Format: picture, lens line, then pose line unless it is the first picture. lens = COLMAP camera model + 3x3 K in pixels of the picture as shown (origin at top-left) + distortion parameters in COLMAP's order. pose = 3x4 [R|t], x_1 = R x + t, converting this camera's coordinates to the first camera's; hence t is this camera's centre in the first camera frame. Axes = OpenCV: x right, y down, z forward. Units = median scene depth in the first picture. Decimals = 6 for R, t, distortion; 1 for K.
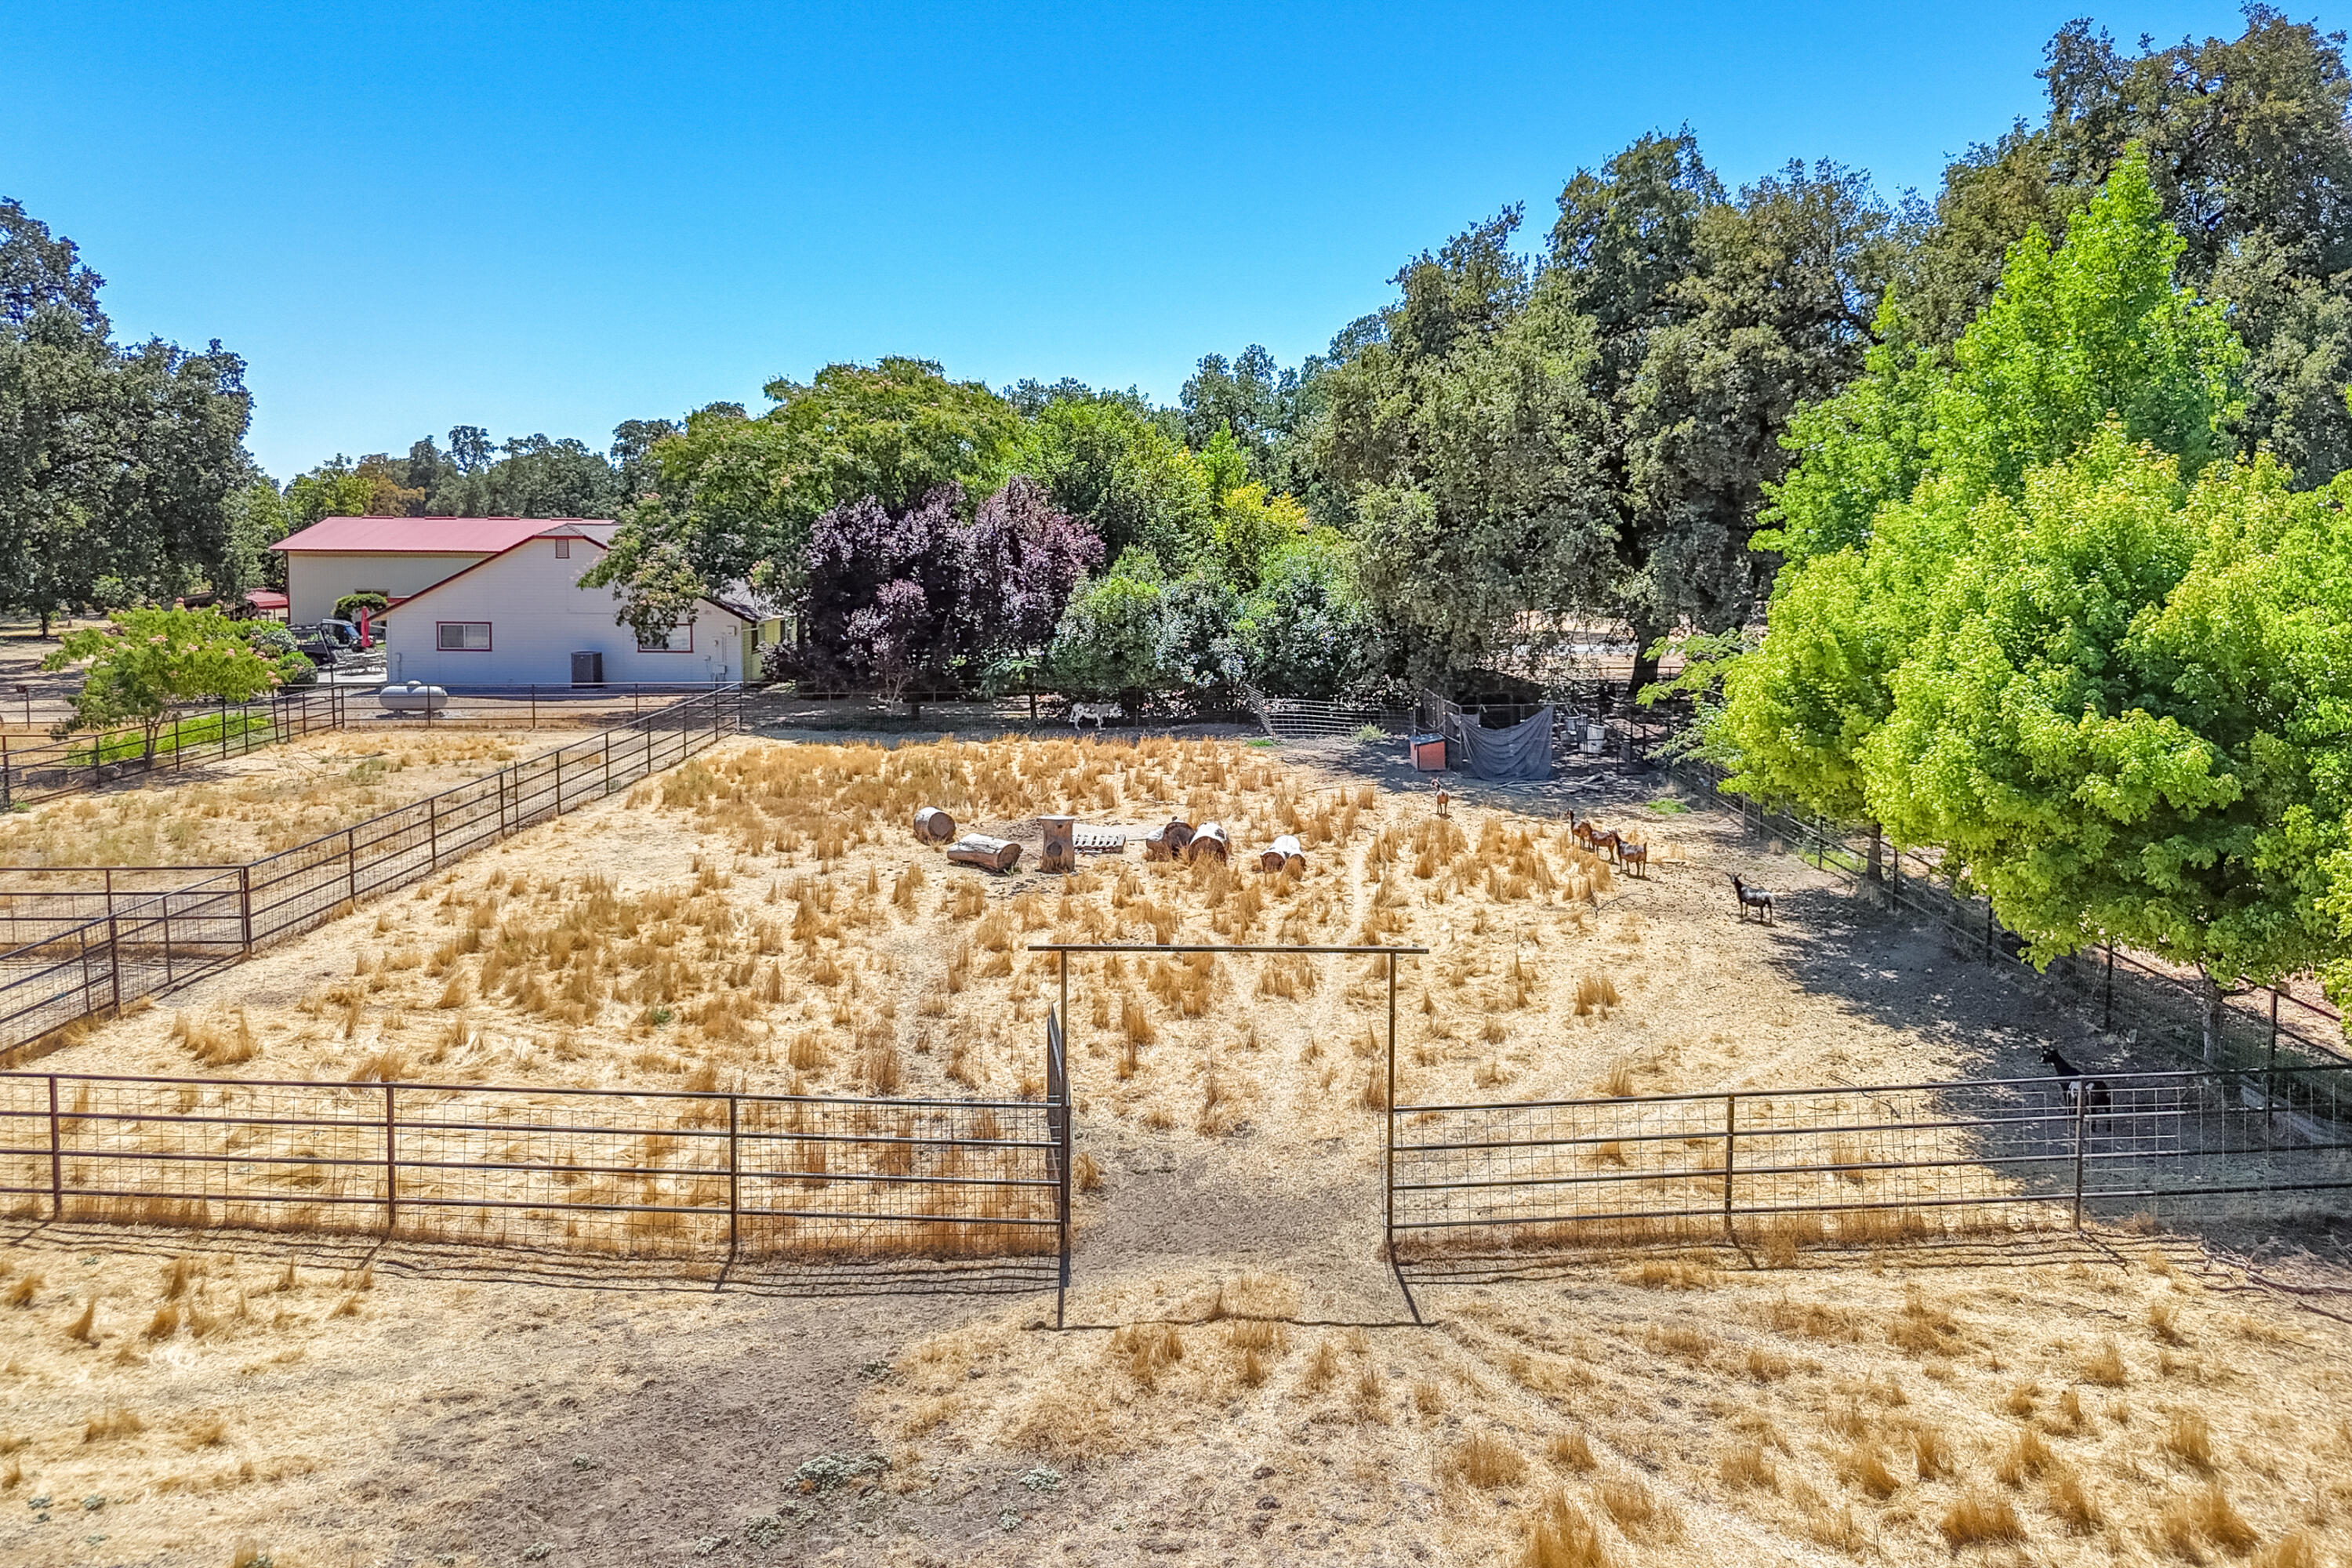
lens RADIAL K [[1638.8, 0, 1176.0], [0, 1638.8, 784.0], [0, 0, 1]] dist [0.003190, -0.068448]
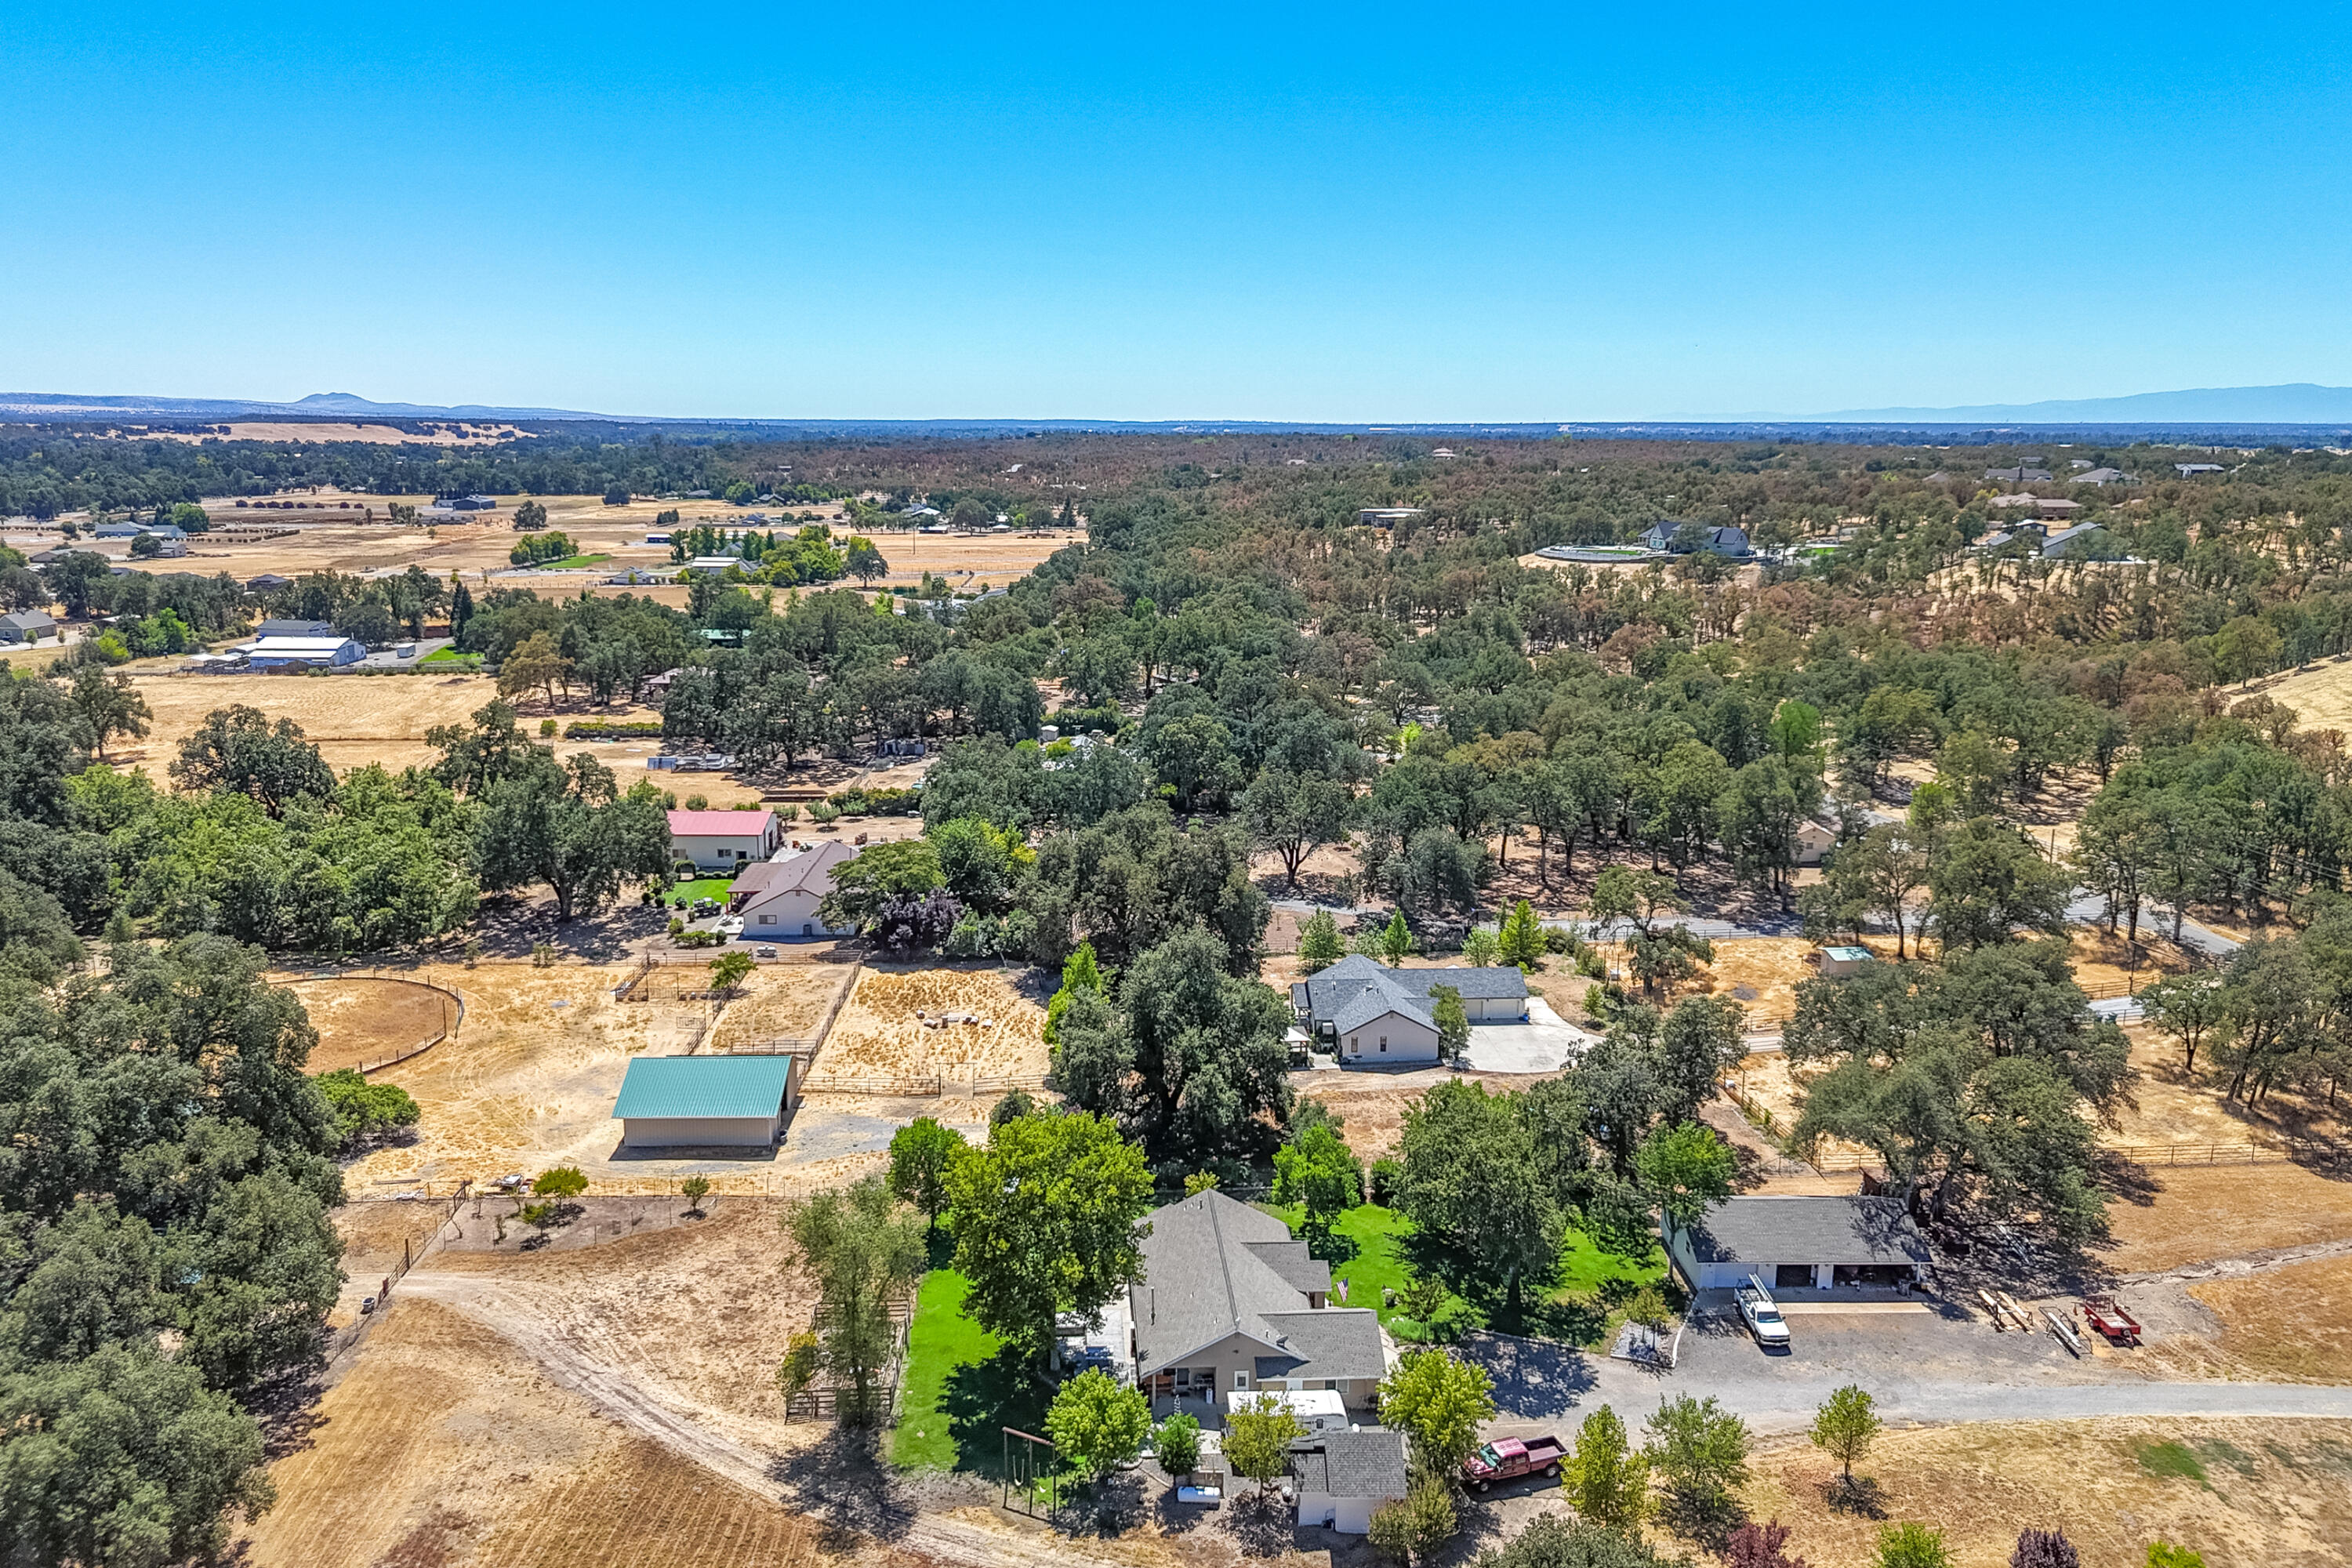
lens RADIAL K [[1638.8, 0, 1176.0], [0, 1638.8, 784.0], [0, 0, 1]] dist [0.003190, -0.068448]
pose [[0.999251, 0.003971, 0.038483, 0.288549], [-0.006393, 0.997992, 0.063019, -0.661233], [-0.038156, -0.063218, 0.997270, -2.625773]]
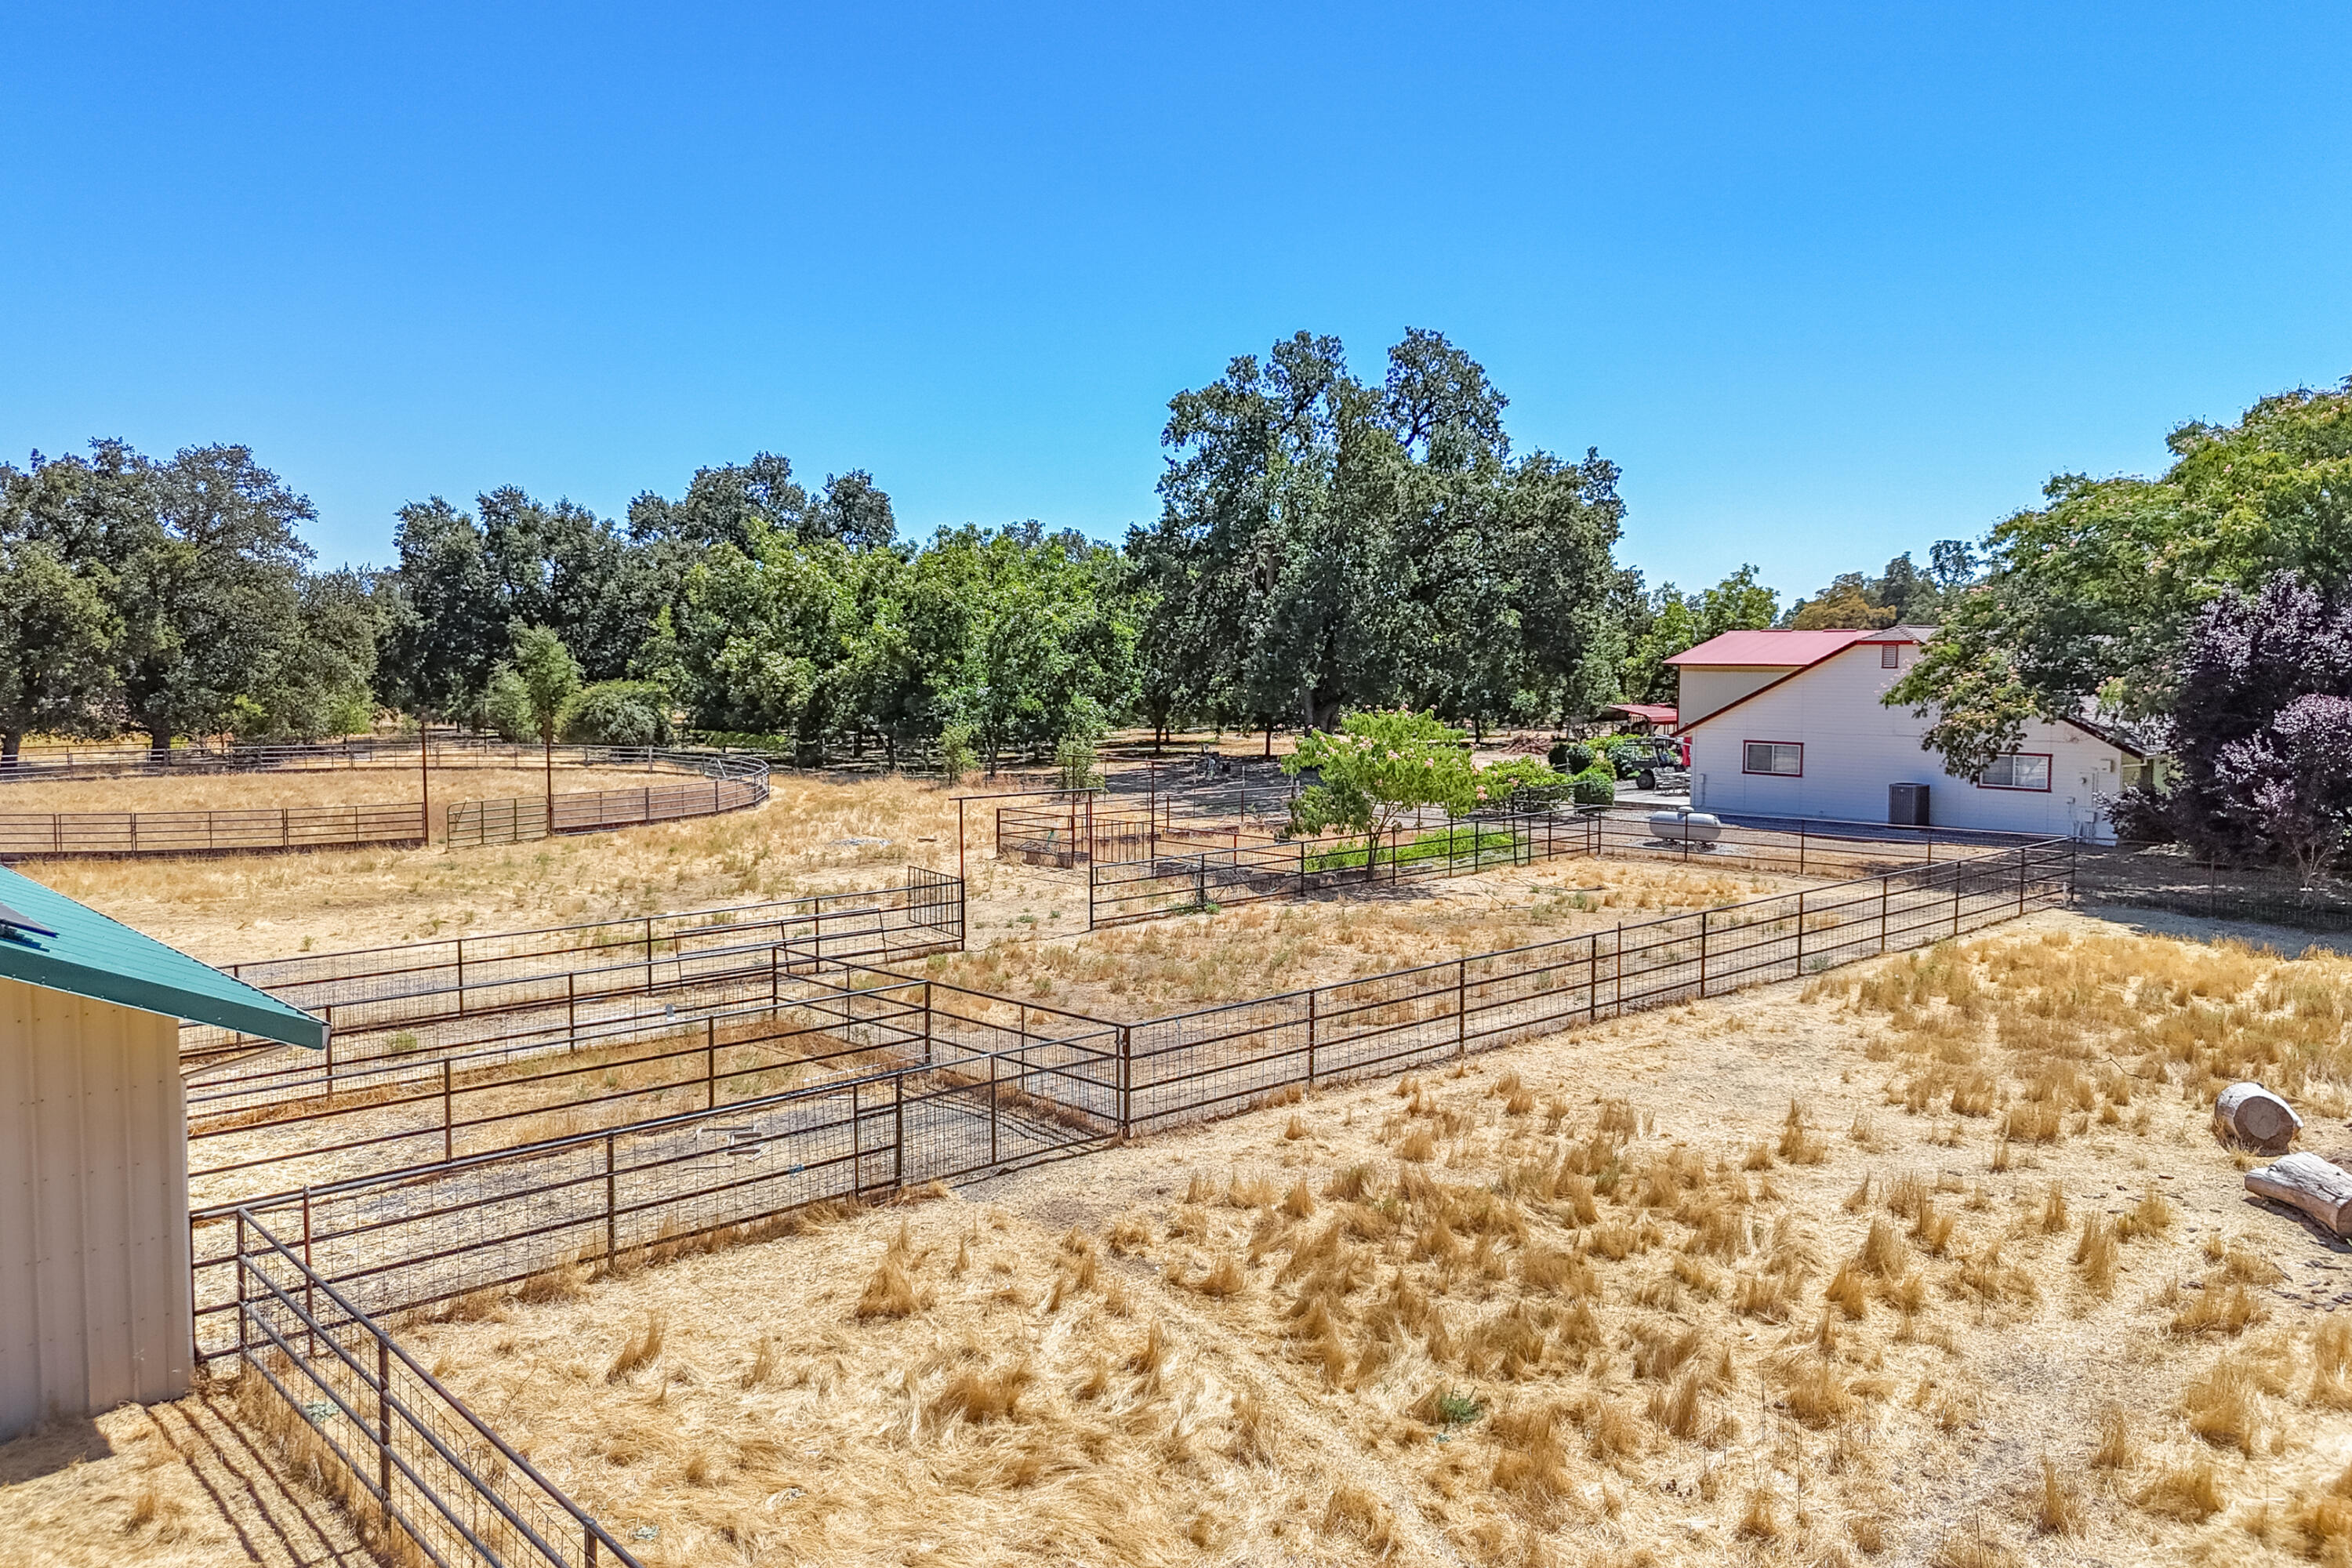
lens RADIAL K [[1678.2, 0, 1202.7], [0, 1678.2, 784.3], [0, 0, 1]] dist [0.004167, -0.005371]
pose [[0.667576, 0.052240, -0.742707, 0.024664], [-0.109216, 0.993616, -0.028279, -0.022326], [0.736488, 0.099994, 0.669019, 0.222064]]
